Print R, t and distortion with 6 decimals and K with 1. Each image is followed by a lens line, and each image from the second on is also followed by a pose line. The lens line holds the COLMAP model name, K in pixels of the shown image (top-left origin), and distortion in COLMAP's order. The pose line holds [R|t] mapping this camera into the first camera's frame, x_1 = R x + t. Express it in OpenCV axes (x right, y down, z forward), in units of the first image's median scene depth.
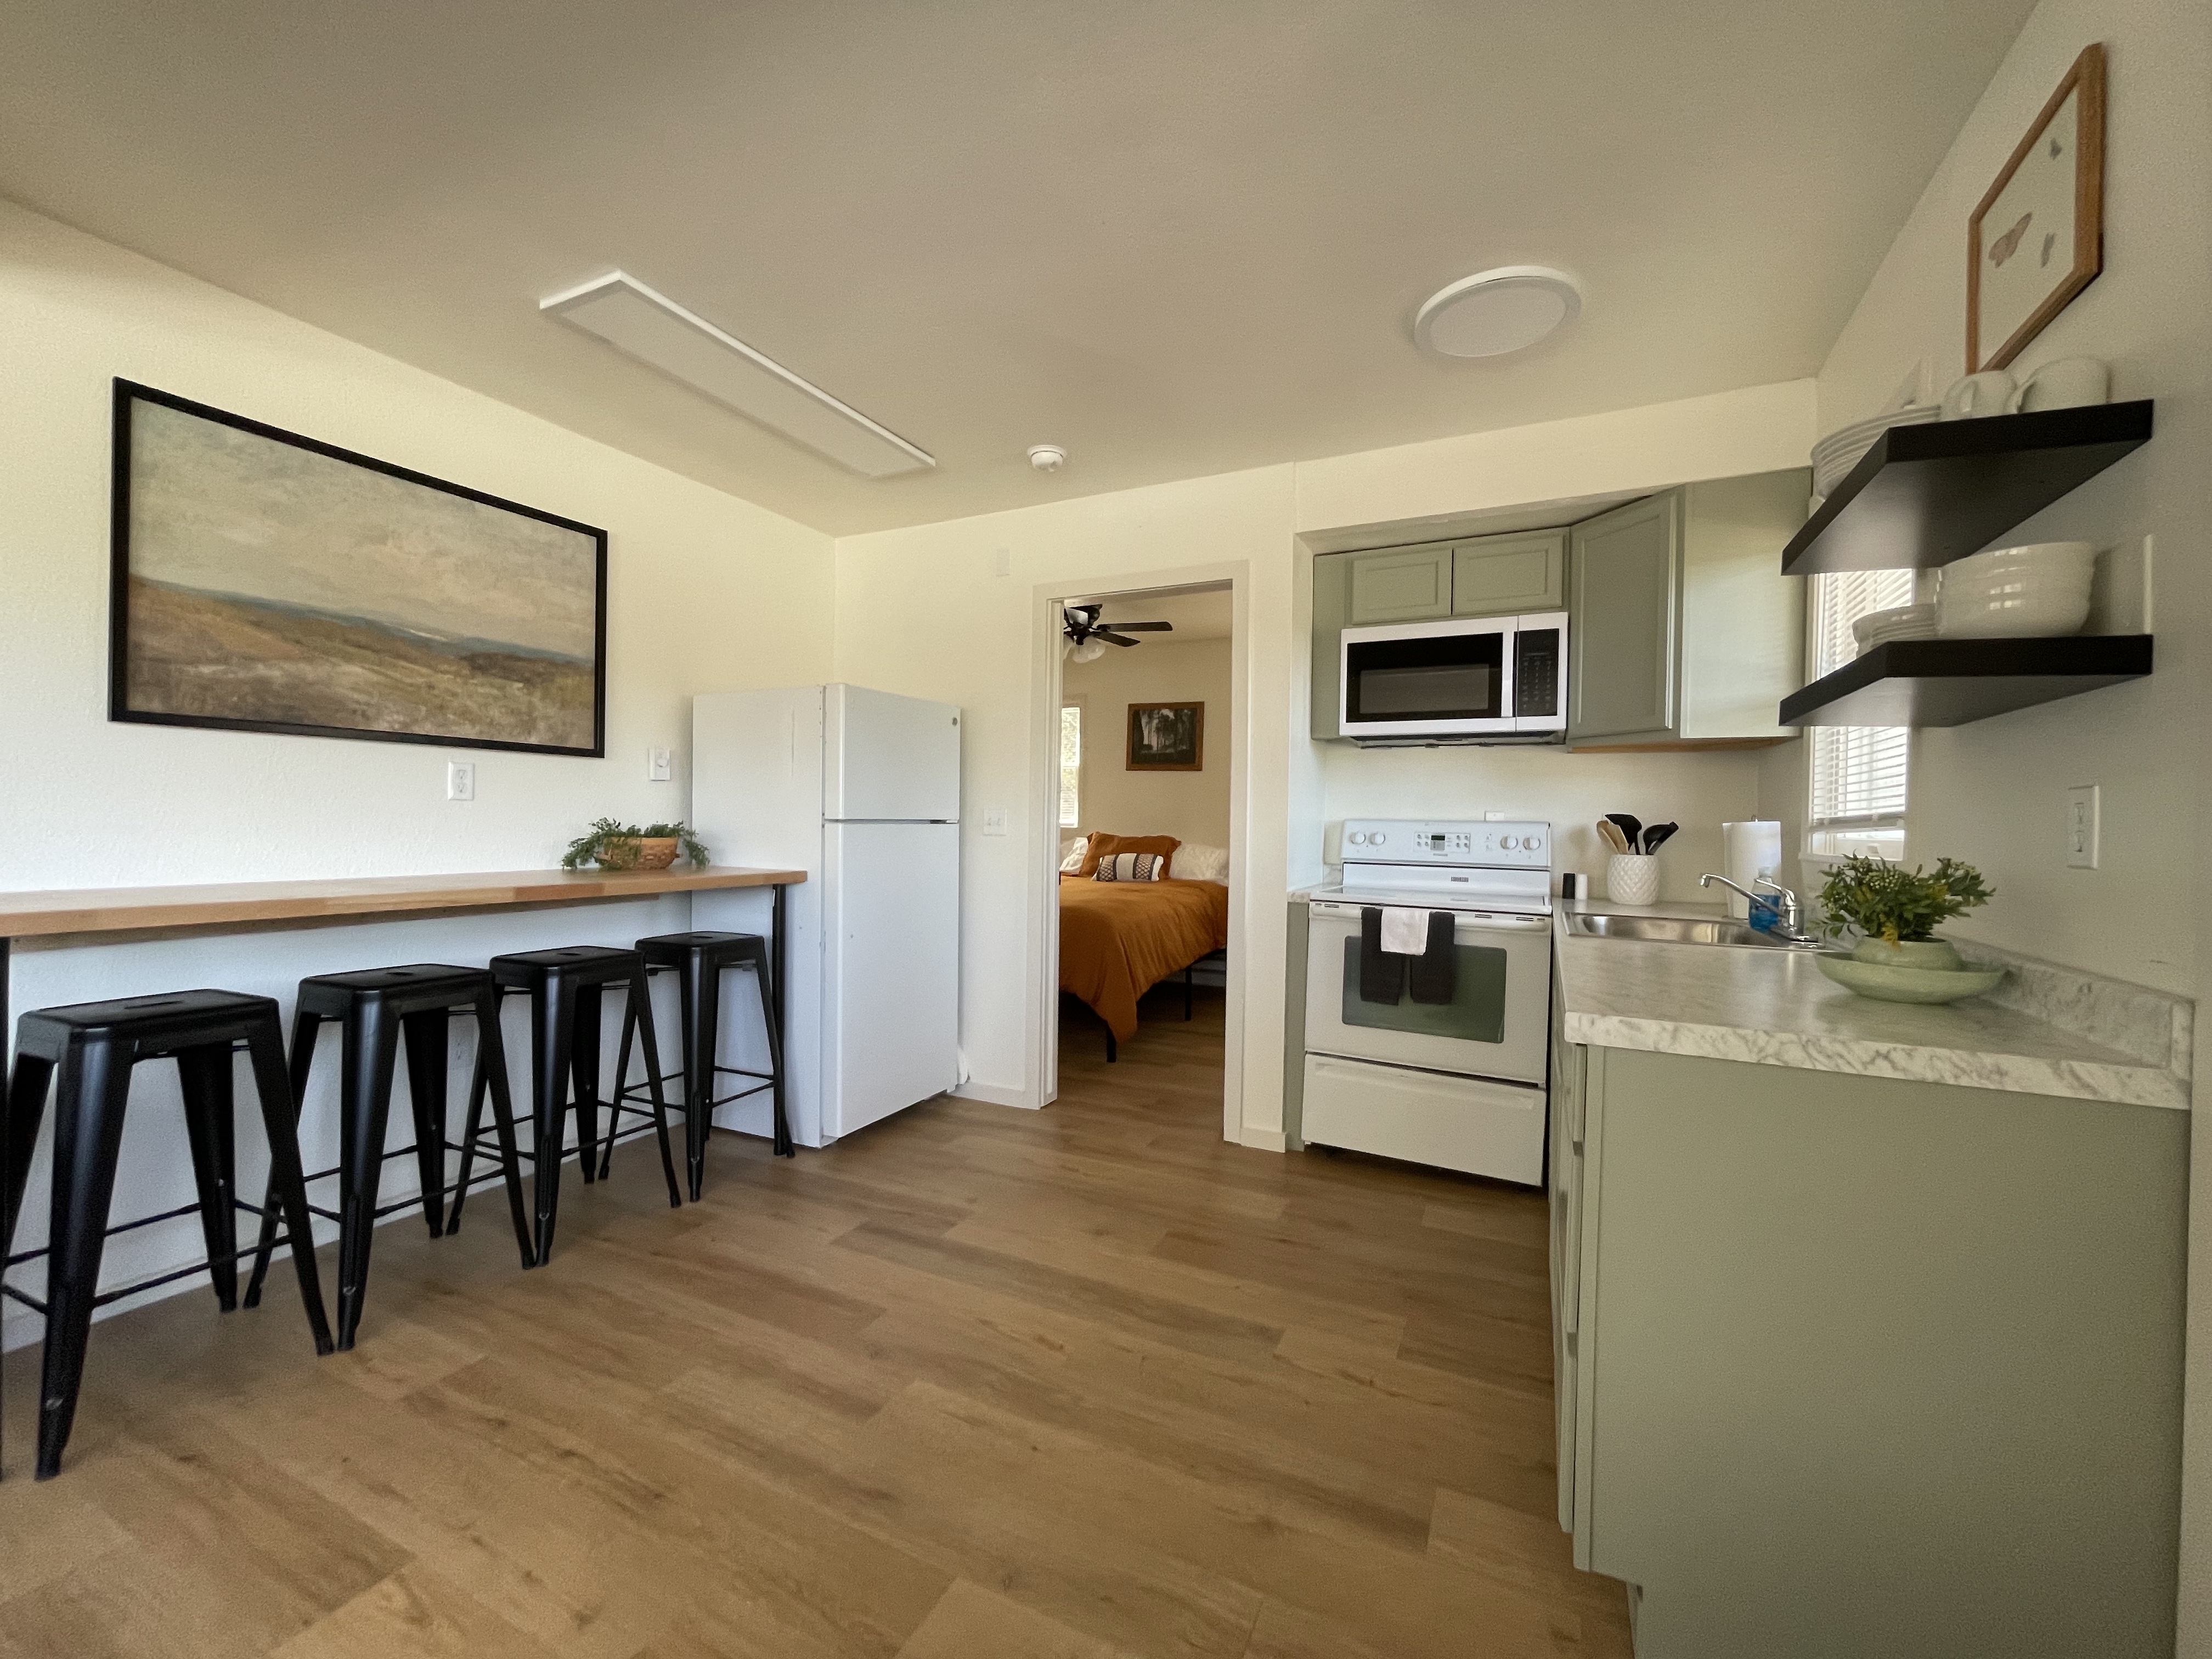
lens RADIAL K [[906.0, 0, 1106.0], [0, 906.0, 829.5], [0, 0, 1]] dist [0.001827, -0.000196]
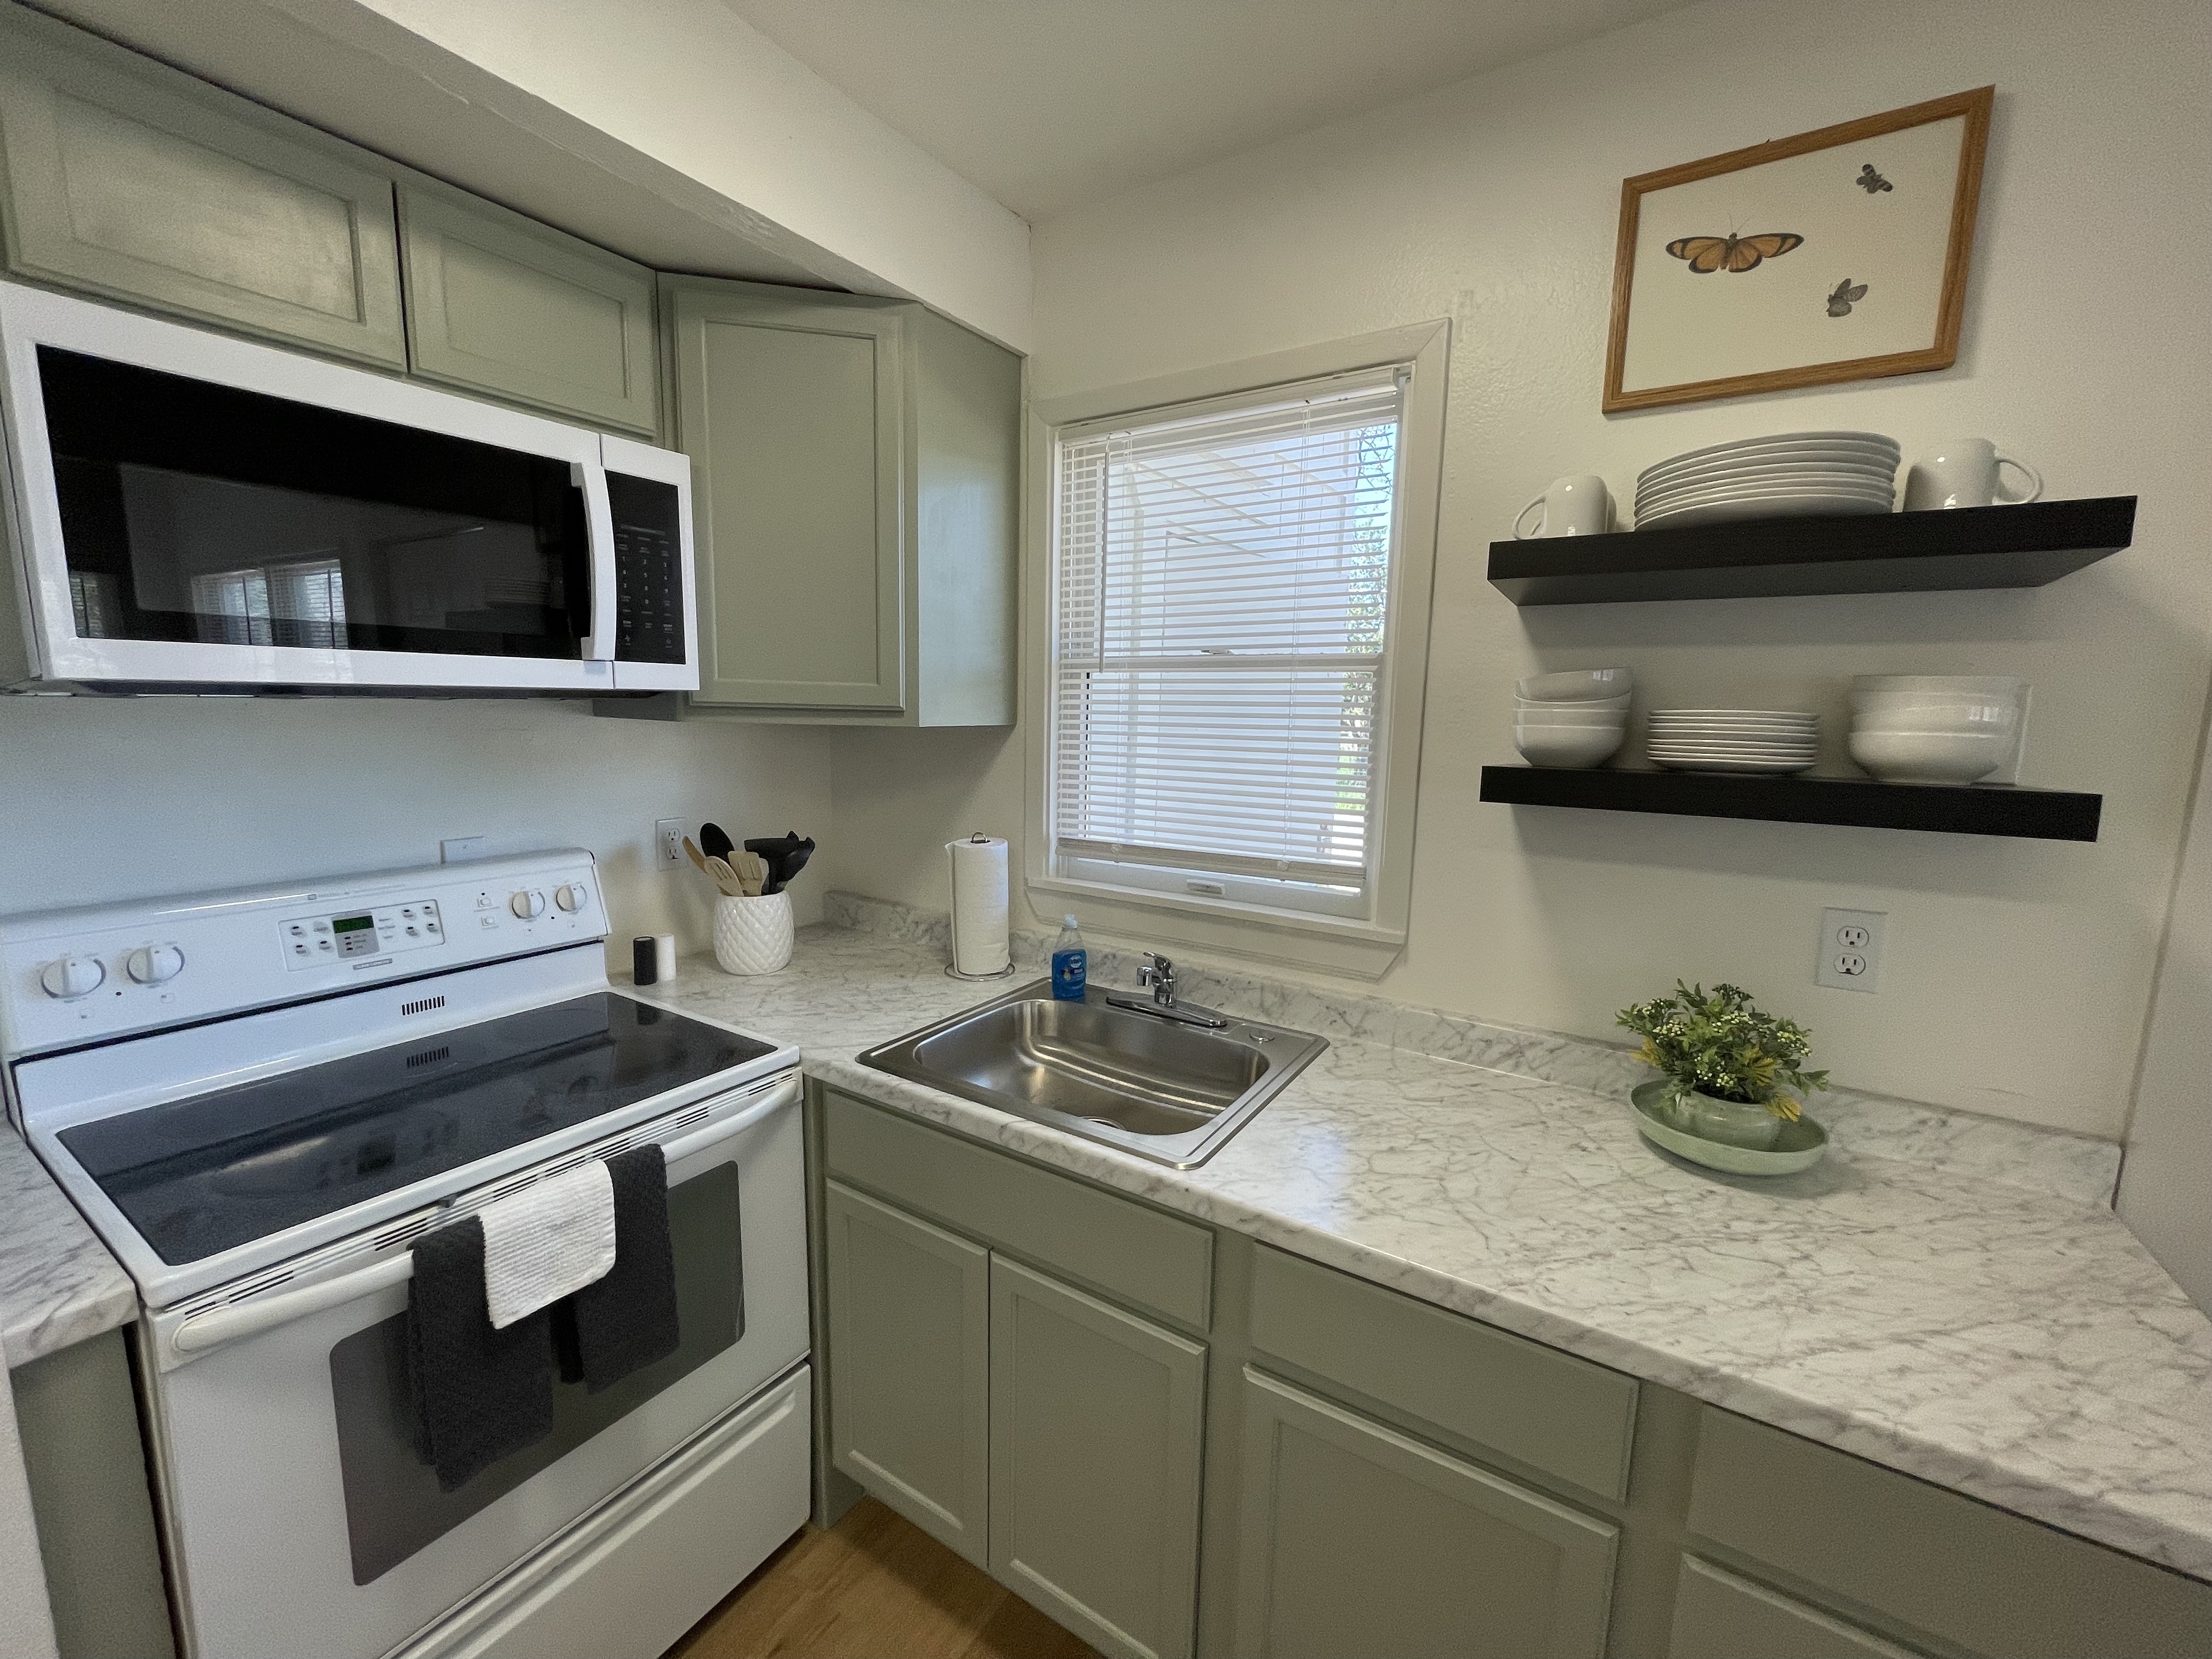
lens RADIAL K [[906.0, 0, 1106.0], [0, 906.0, 829.5], [0, 0, 1]] dist [0.001827, -0.000196]
pose [[0.122740, -0.152477, 0.980656, 0.011433], [-0.003405, 0.988057, 0.154054, -0.111501], [-0.992433, -0.022247, 0.120755, 0.693766]]
